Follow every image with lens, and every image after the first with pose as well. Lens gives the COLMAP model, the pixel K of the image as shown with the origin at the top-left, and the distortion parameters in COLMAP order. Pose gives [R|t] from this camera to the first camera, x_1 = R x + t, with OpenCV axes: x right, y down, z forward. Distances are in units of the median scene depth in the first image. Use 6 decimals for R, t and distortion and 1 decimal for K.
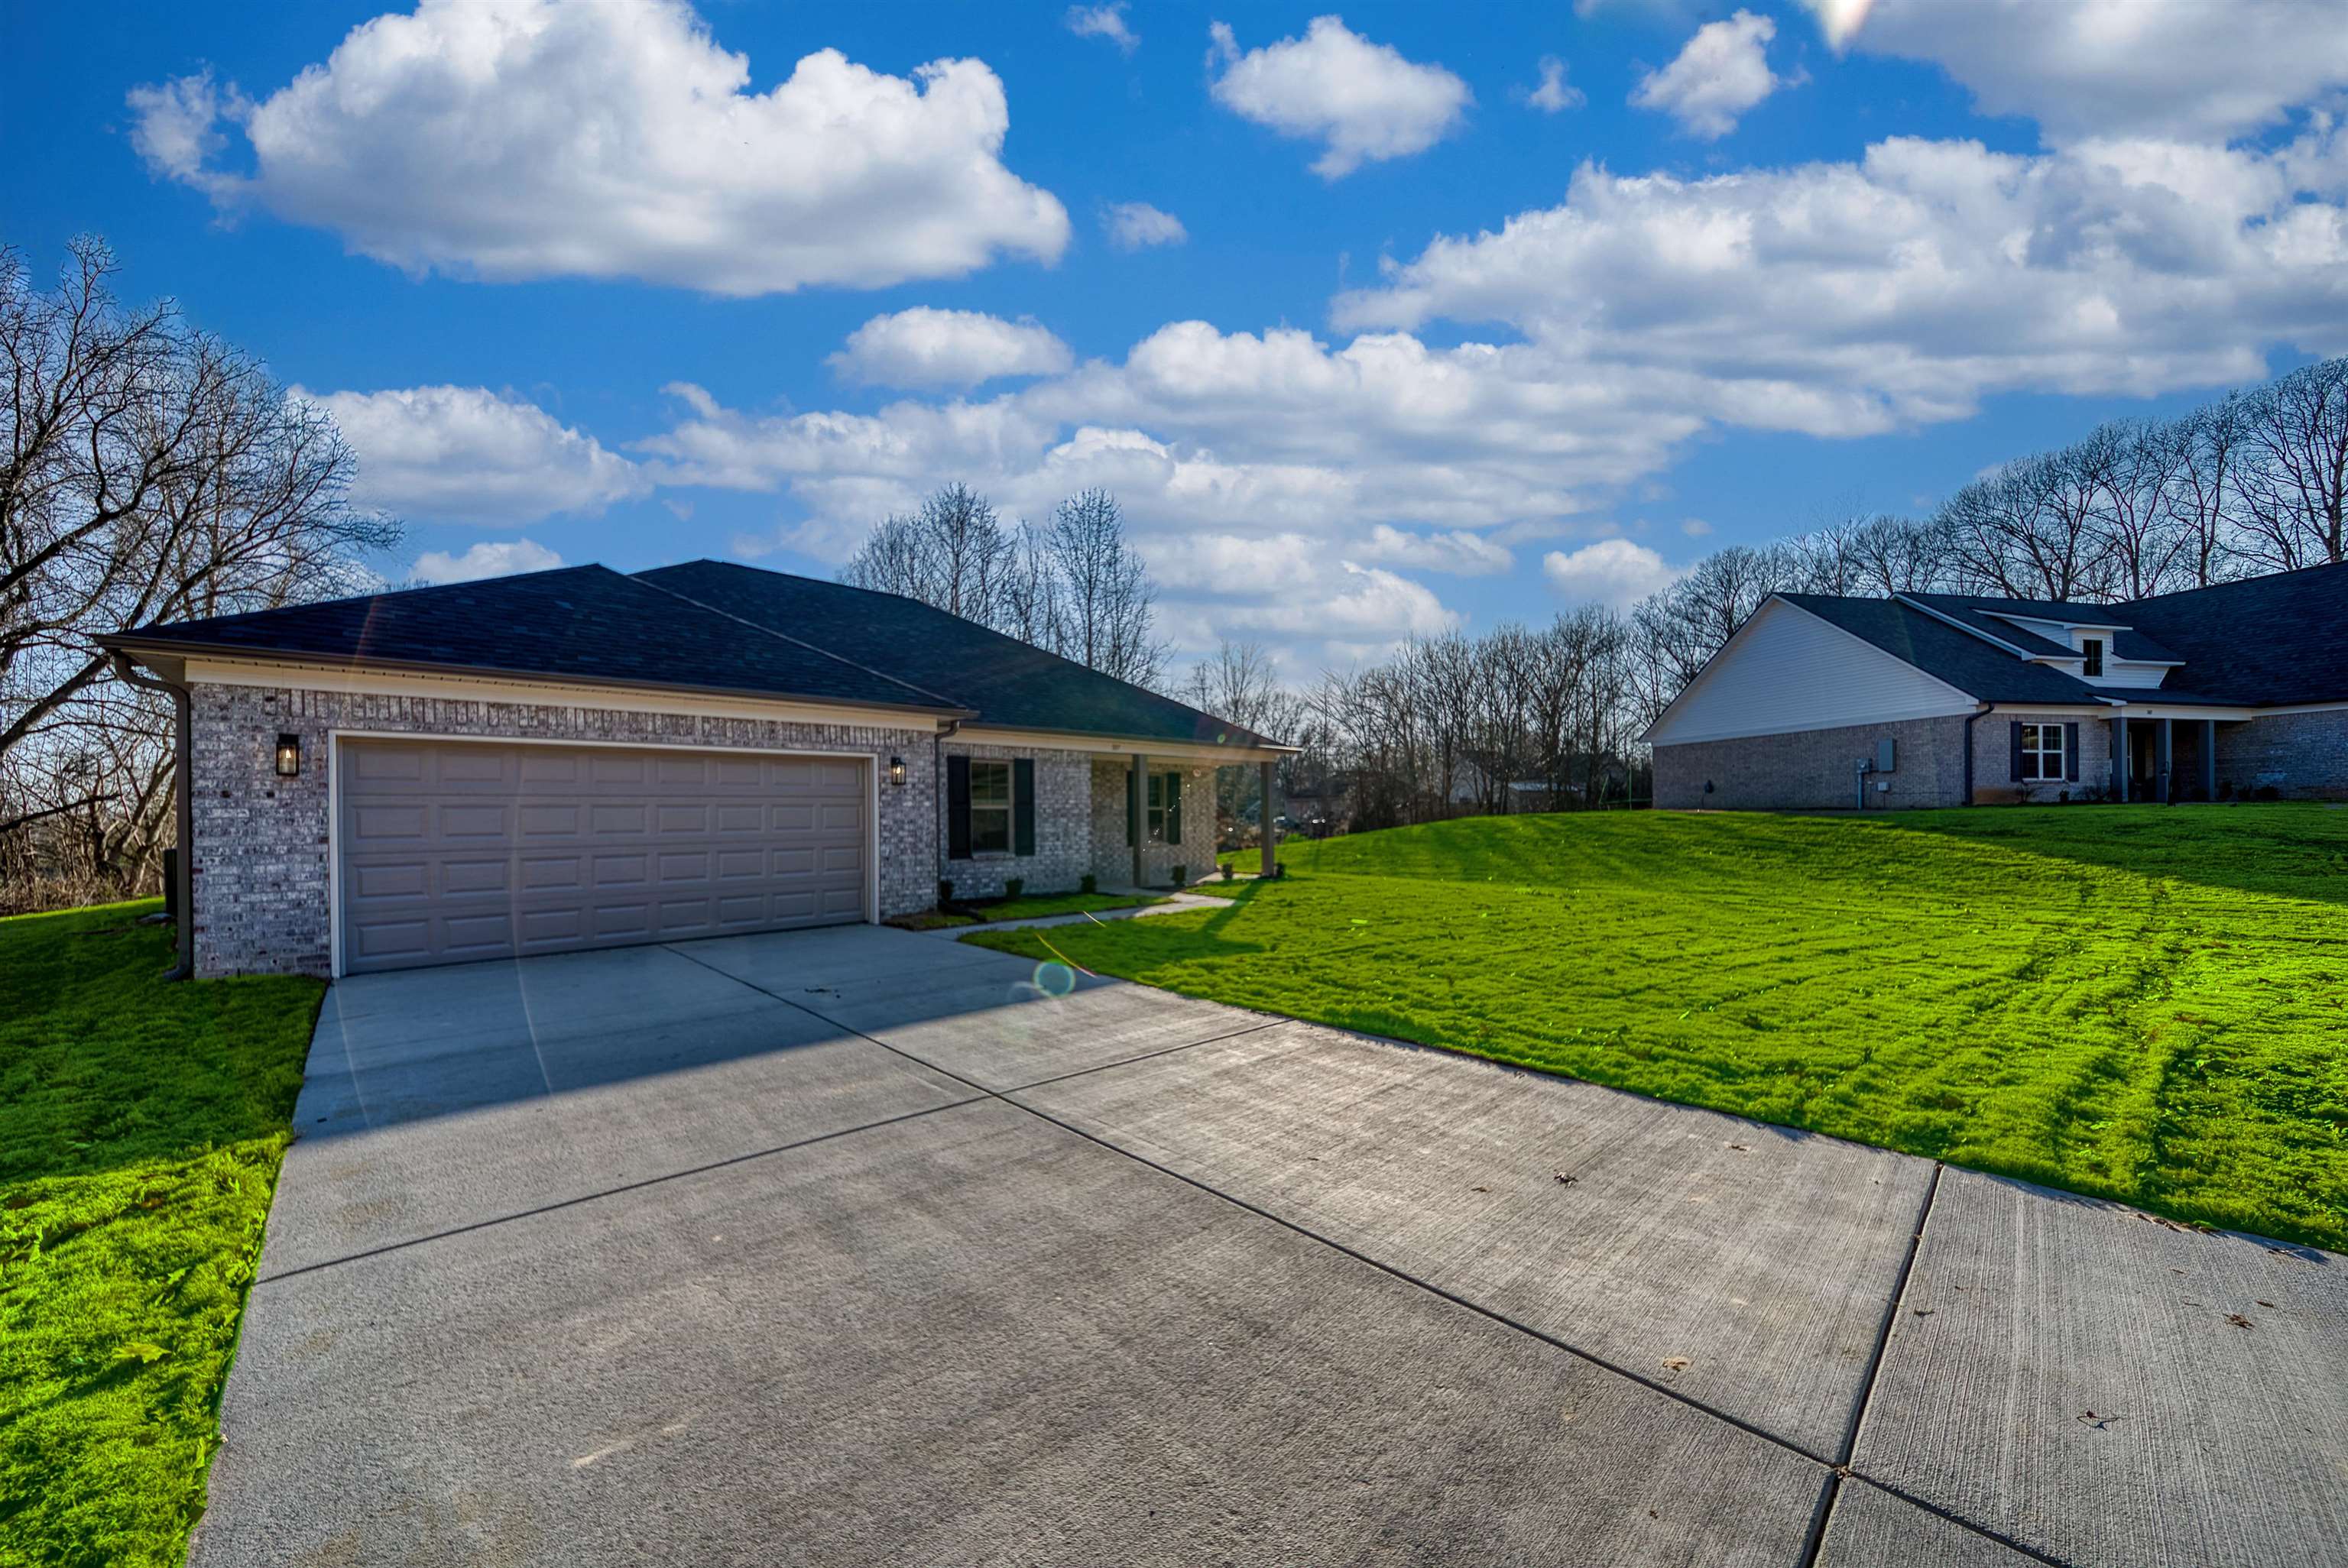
lens RADIAL K [[840.7, 0, 1162.7], [0, 840.7, 816.1], [0, 0, 1]] dist [-0.002486, -0.000508]
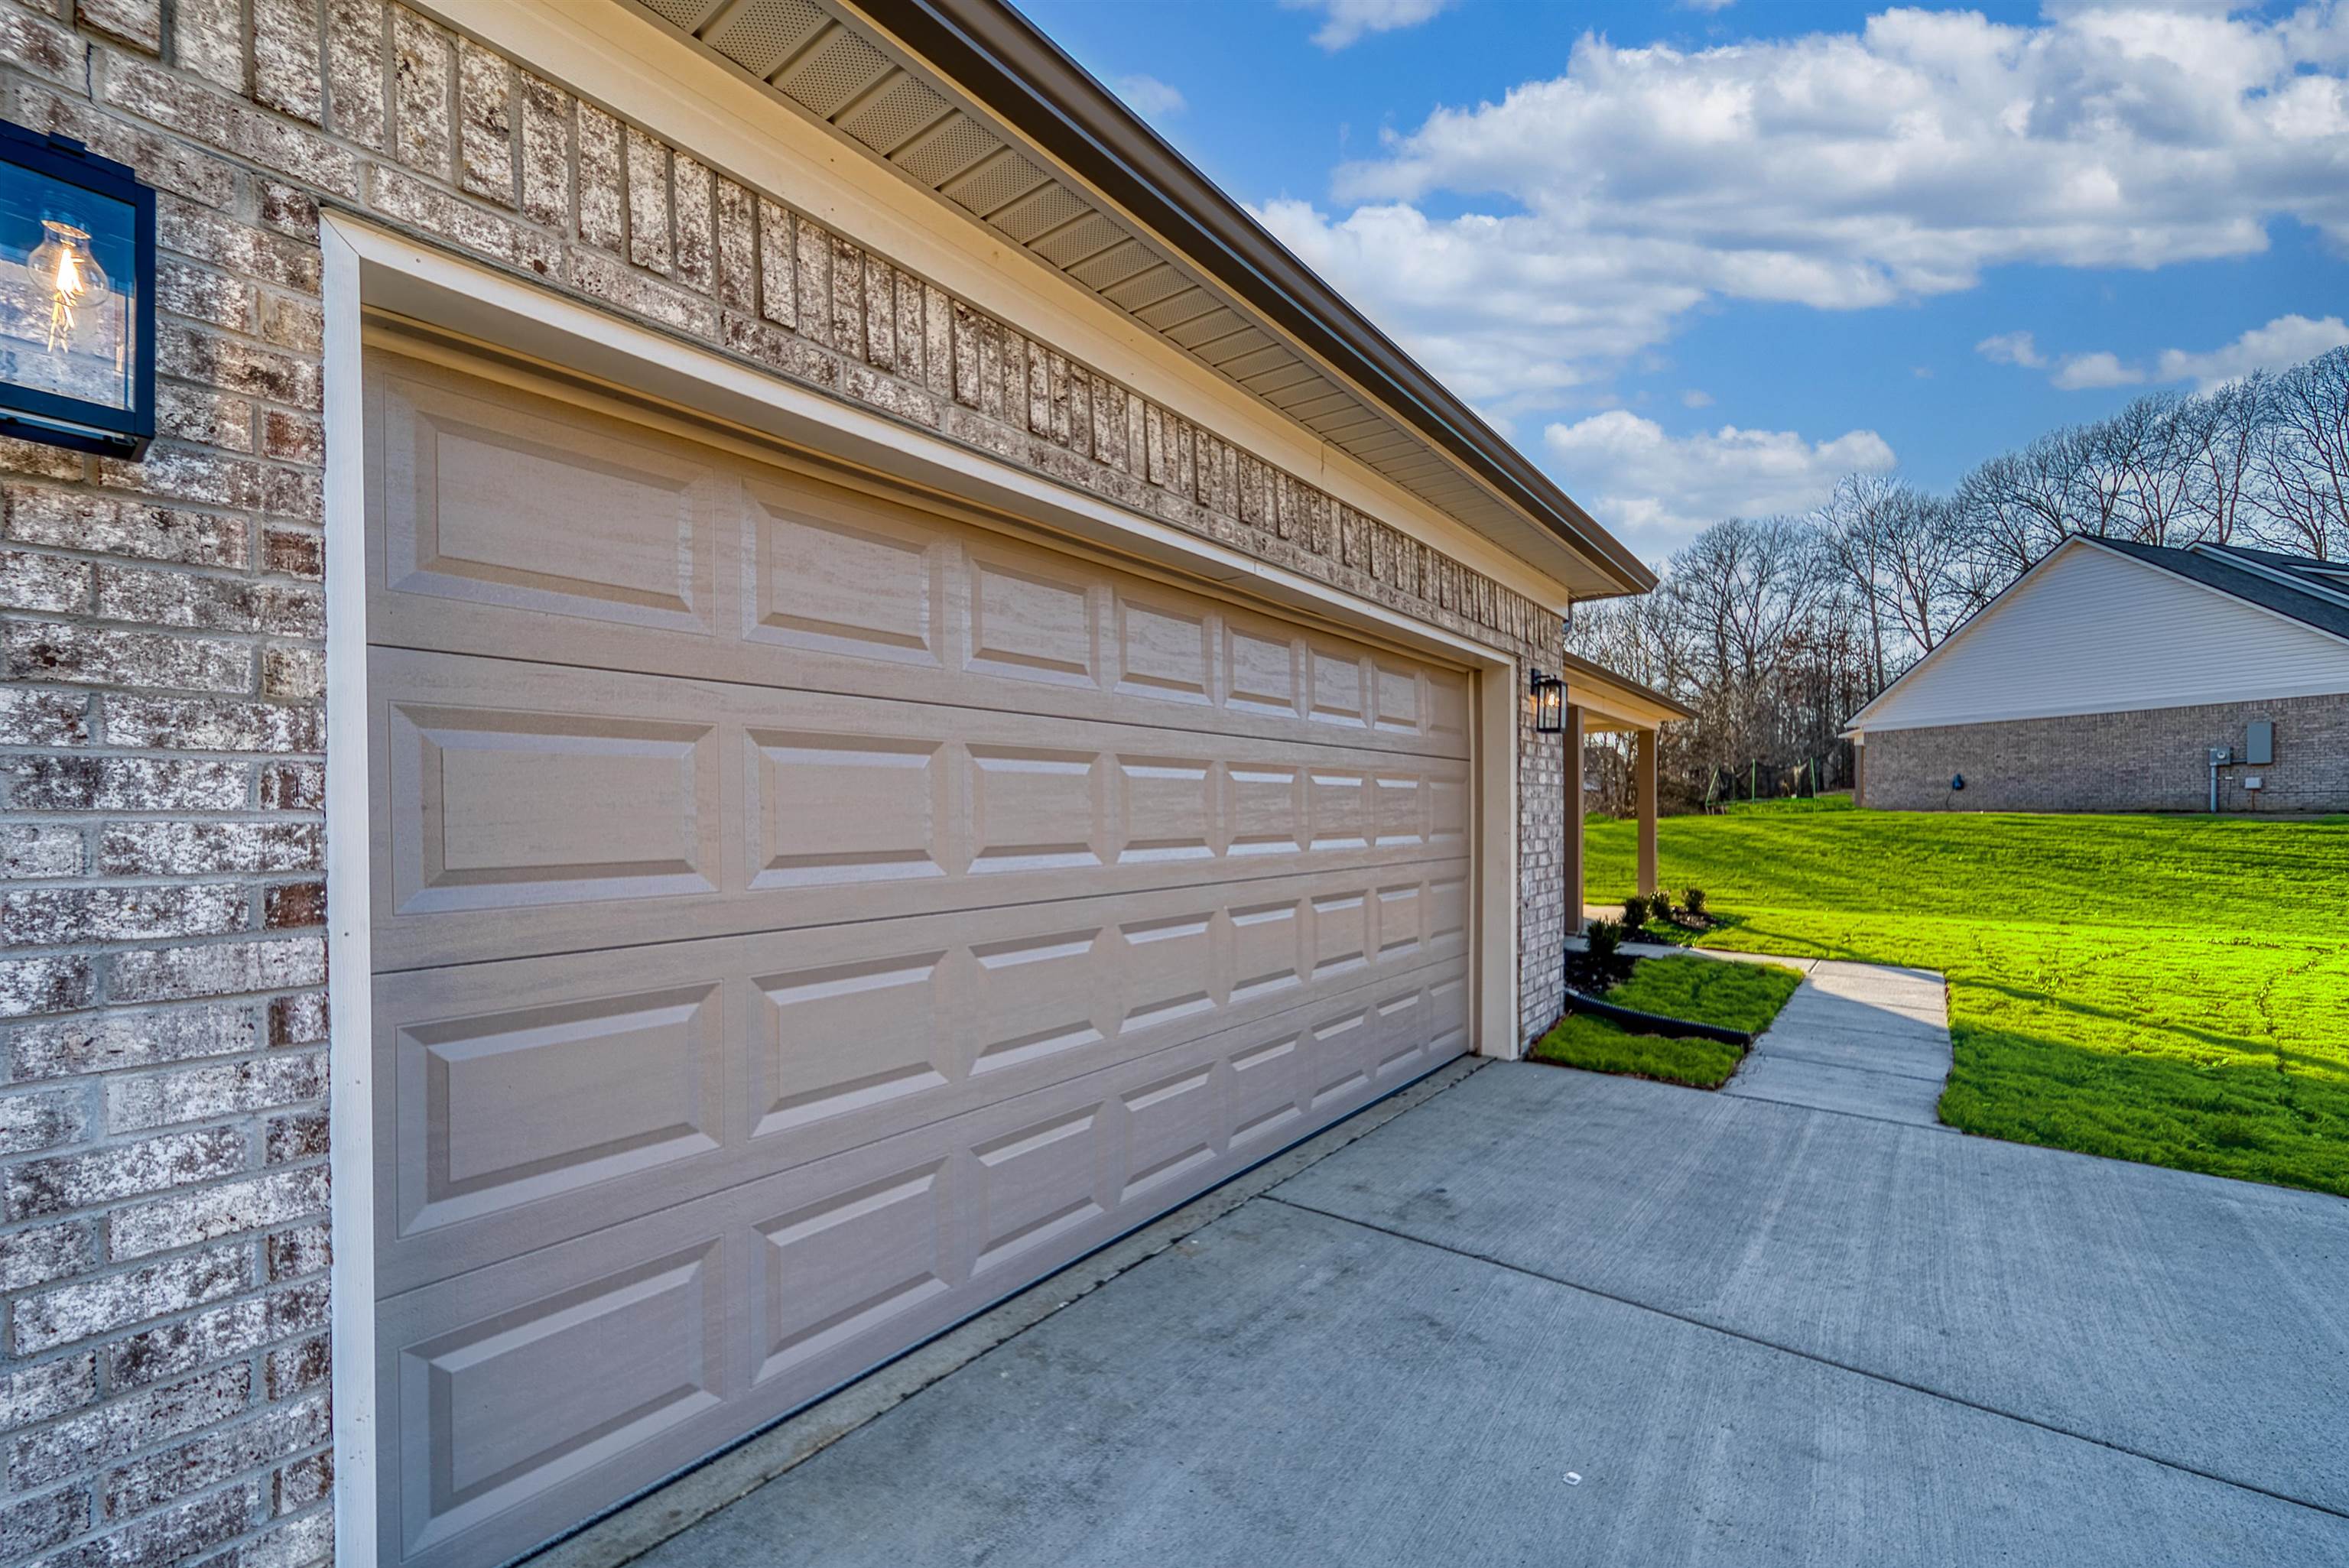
lens RADIAL K [[986.5, 0, 1171.0], [0, 986.5, 822.4], [0, 0, 1]] dist [0.007244, -0.000370]
pose [[0.986848, 0.006122, 0.161533, -0.789537], [-0.007026, 0.999963, 0.005027, 0.009675], [-0.161496, -0.006096, 0.986854, 0.717877]]
